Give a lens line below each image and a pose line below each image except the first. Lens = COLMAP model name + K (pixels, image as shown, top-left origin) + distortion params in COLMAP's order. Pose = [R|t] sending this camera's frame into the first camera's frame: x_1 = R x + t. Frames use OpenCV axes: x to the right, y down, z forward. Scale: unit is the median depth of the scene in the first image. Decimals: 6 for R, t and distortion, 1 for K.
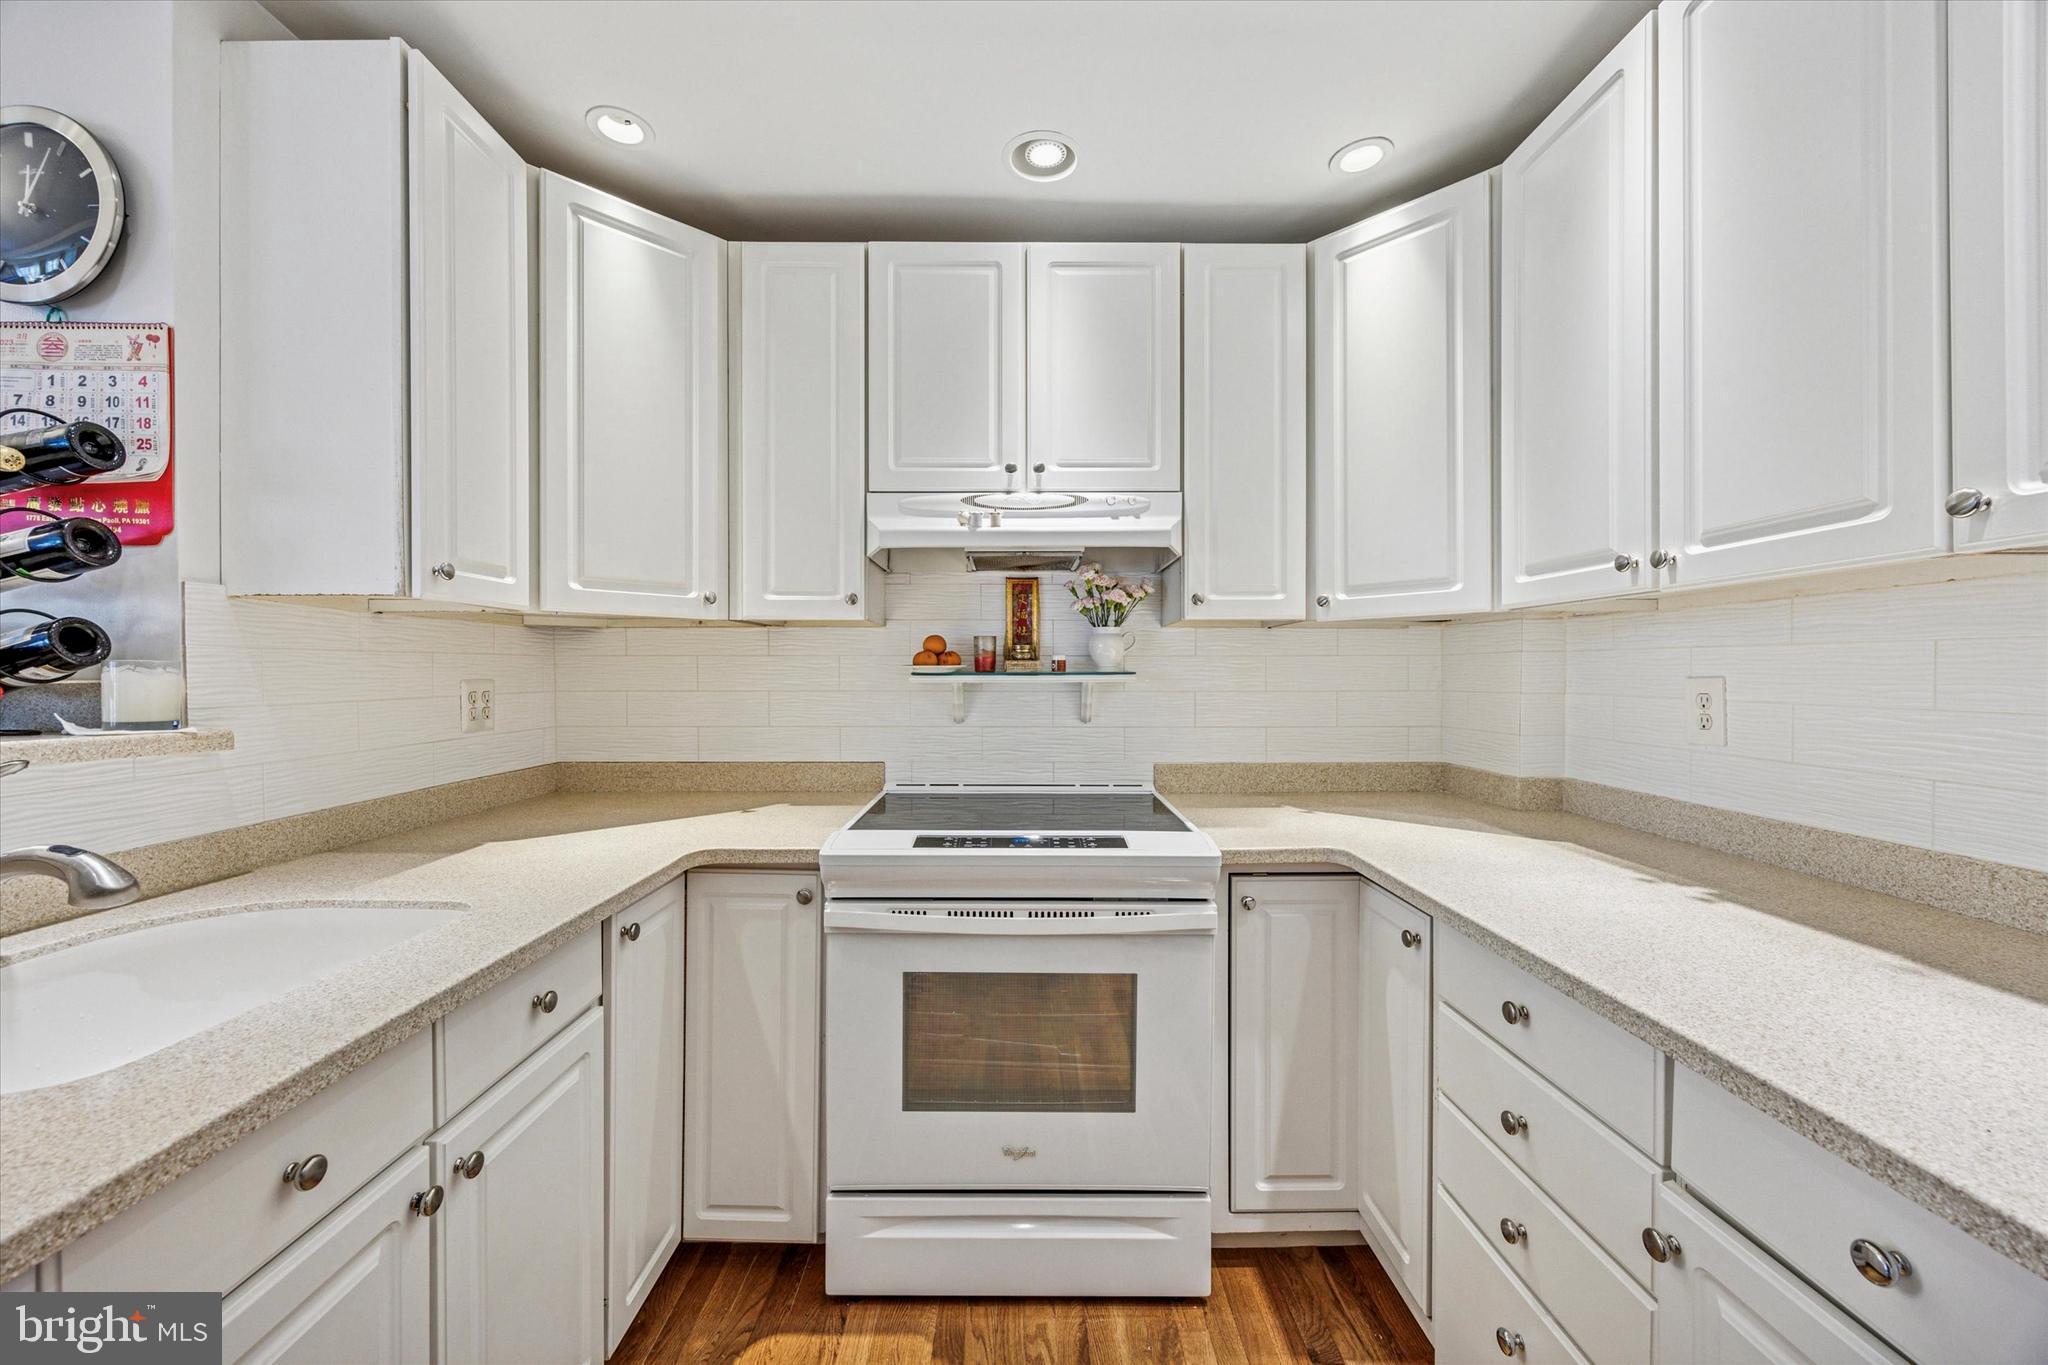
lens RADIAL K [[783.7, 0, 1024.0], [0, 783.7, 682.5], [0, 0, 1]] dist [-0.001520, -0.000133]
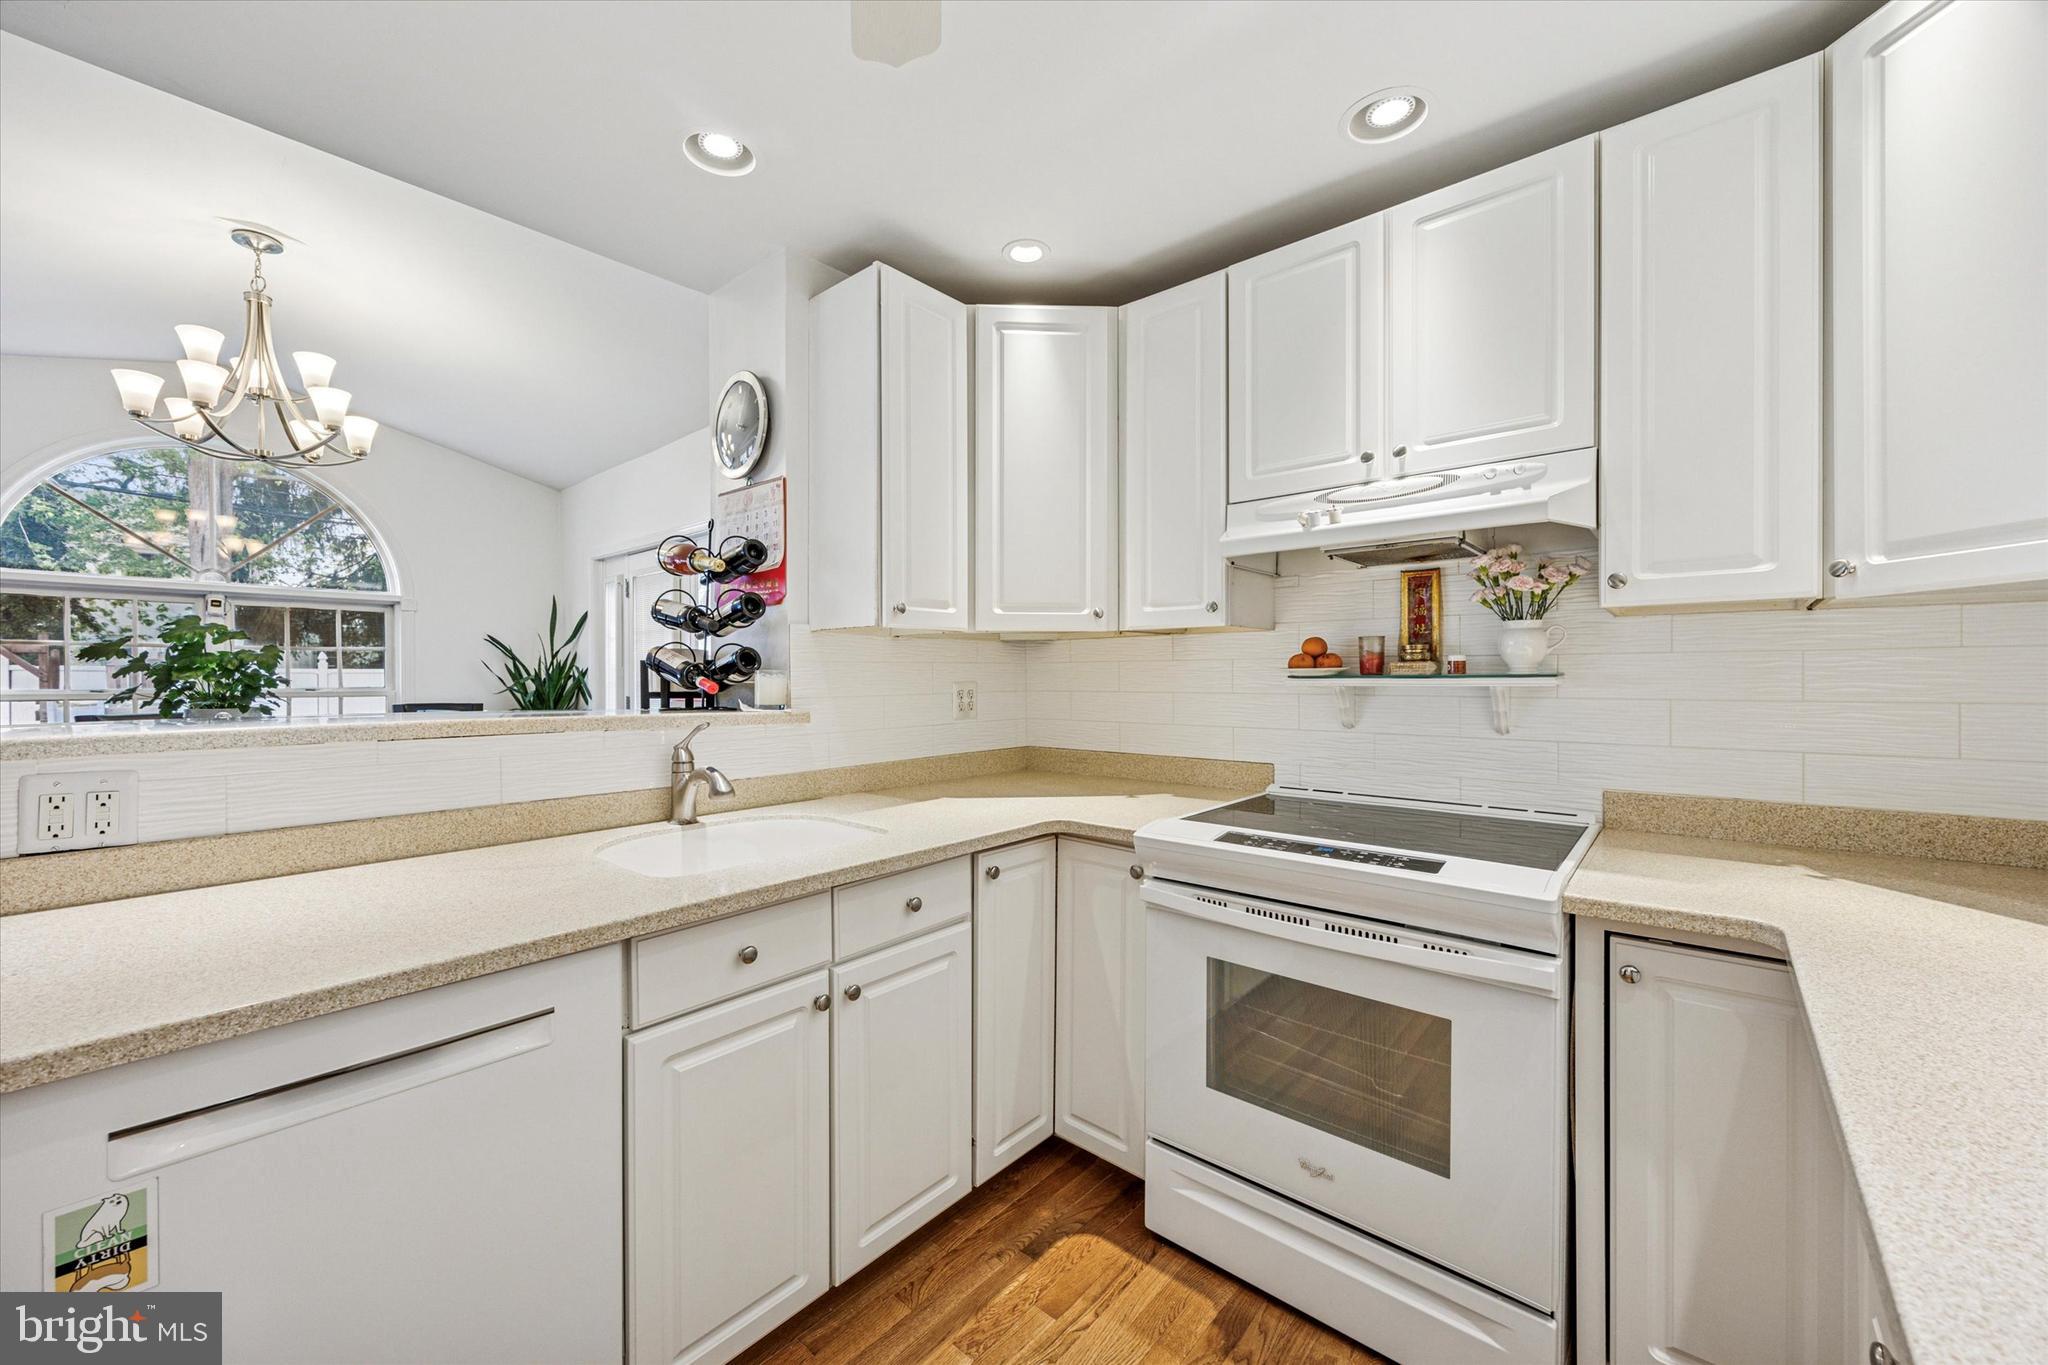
lens RADIAL K [[793.8, 0, 1022.7], [0, 793.8, 684.7], [0, 0, 1]] dist [-0.000419, 0.000029]
pose [[0.752859, 0.004937, -0.658163, 0.347539], [-0.005647, 0.999984, 0.001041, -0.000286], [0.658158, 0.002933, 0.752875, 0.018497]]
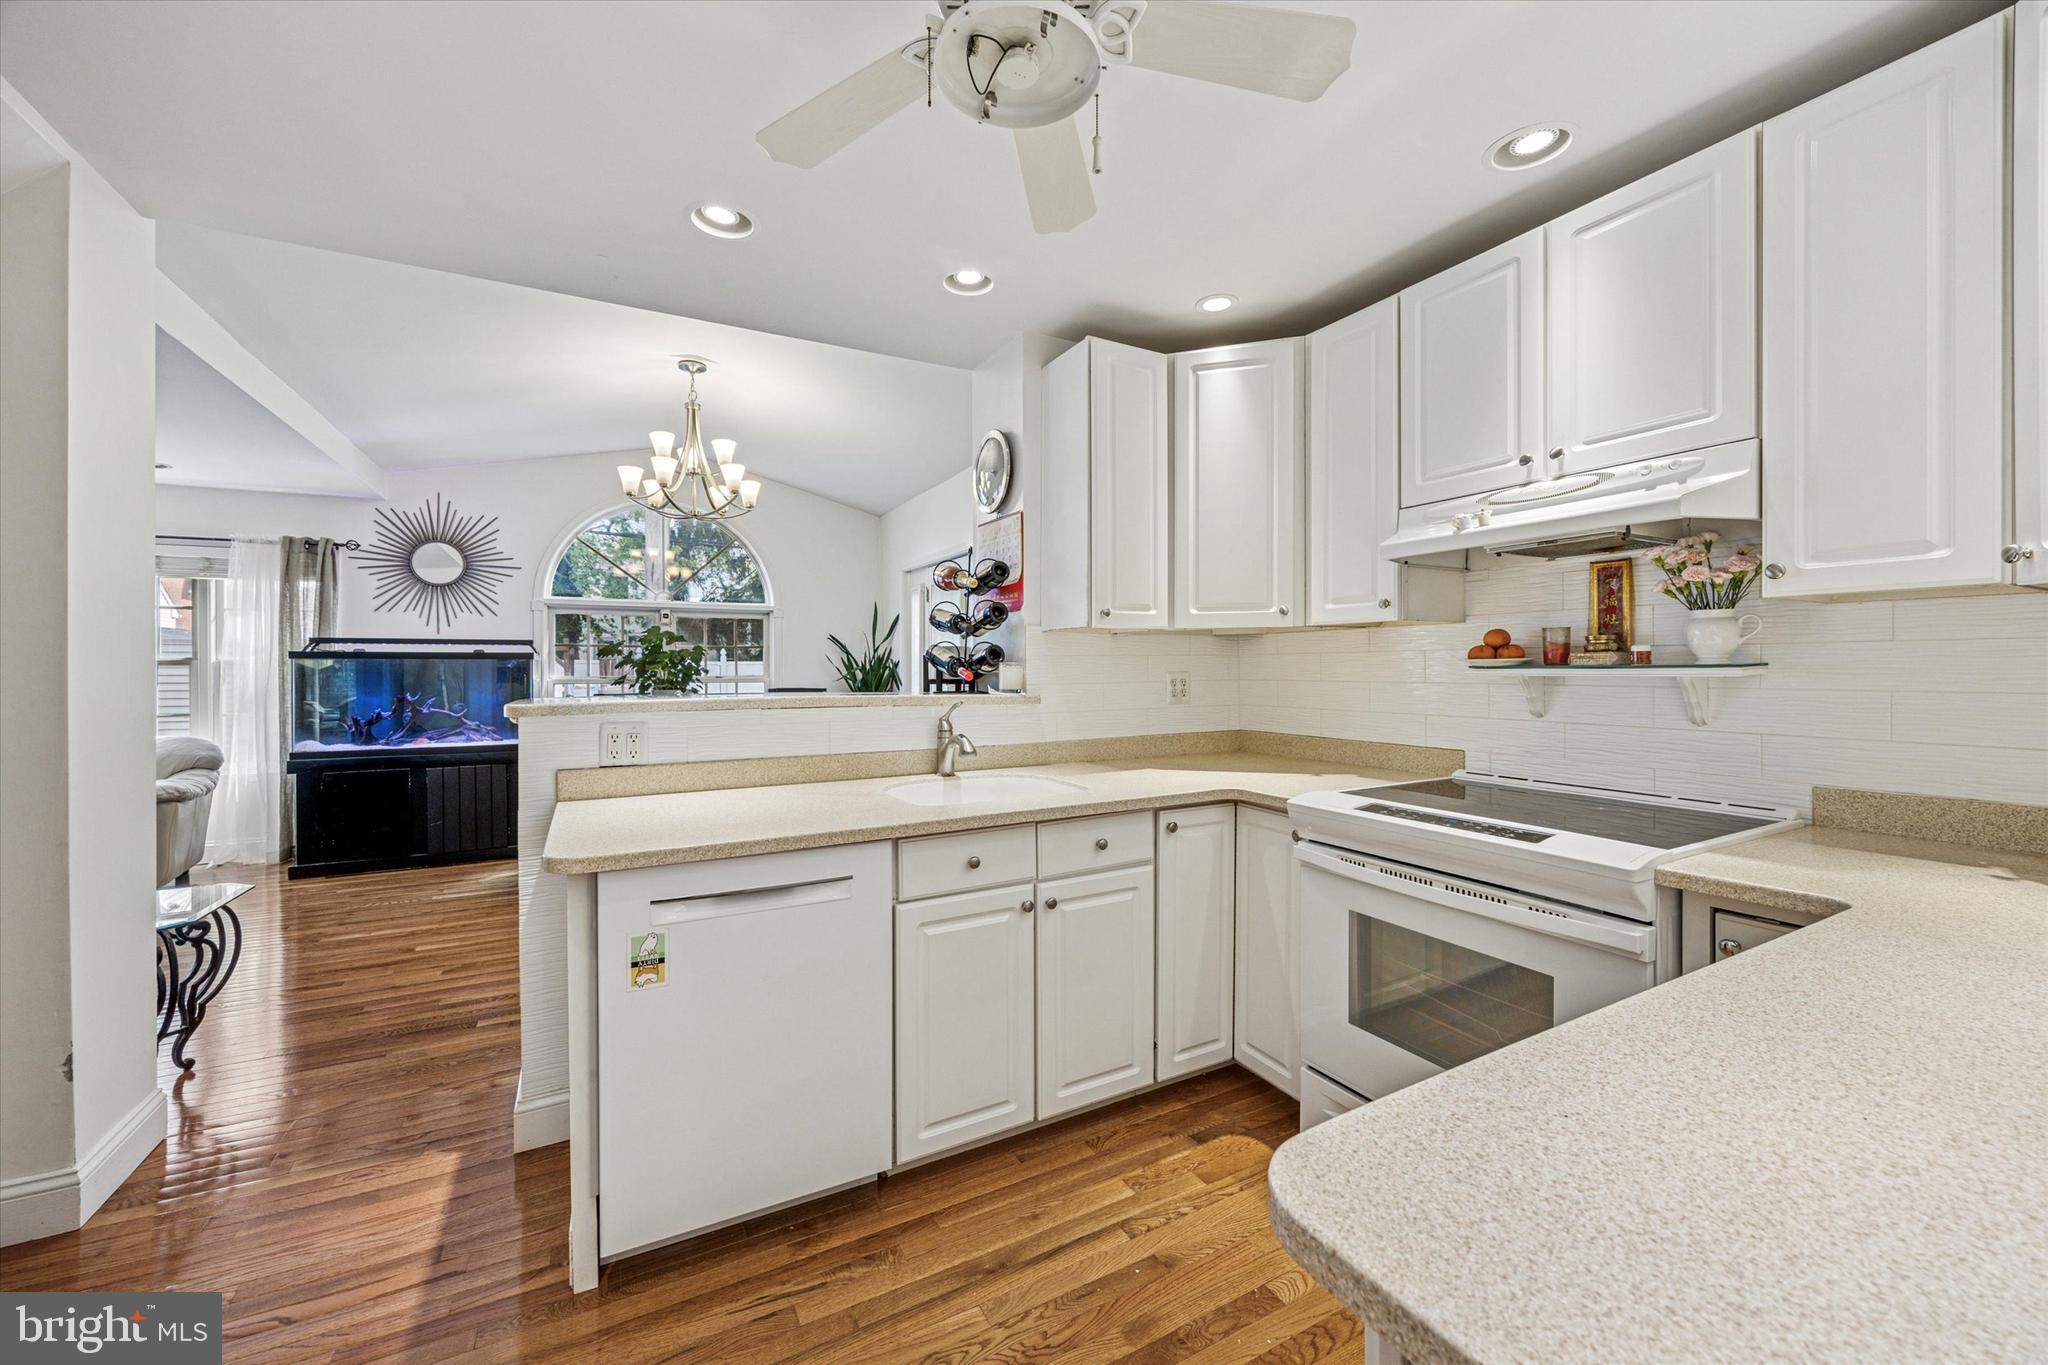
lens RADIAL K [[794.1, 0, 1020.9], [0, 794.1, 673.3], [0, 0, 1]] dist [0.001521, 0.000205]
pose [[0.470683, 0.004760, -0.882290, 0.665801], [-0.007337, 0.999972, 0.001481, -0.000023], [0.882272, 0.005776, 0.470705, -0.043188]]
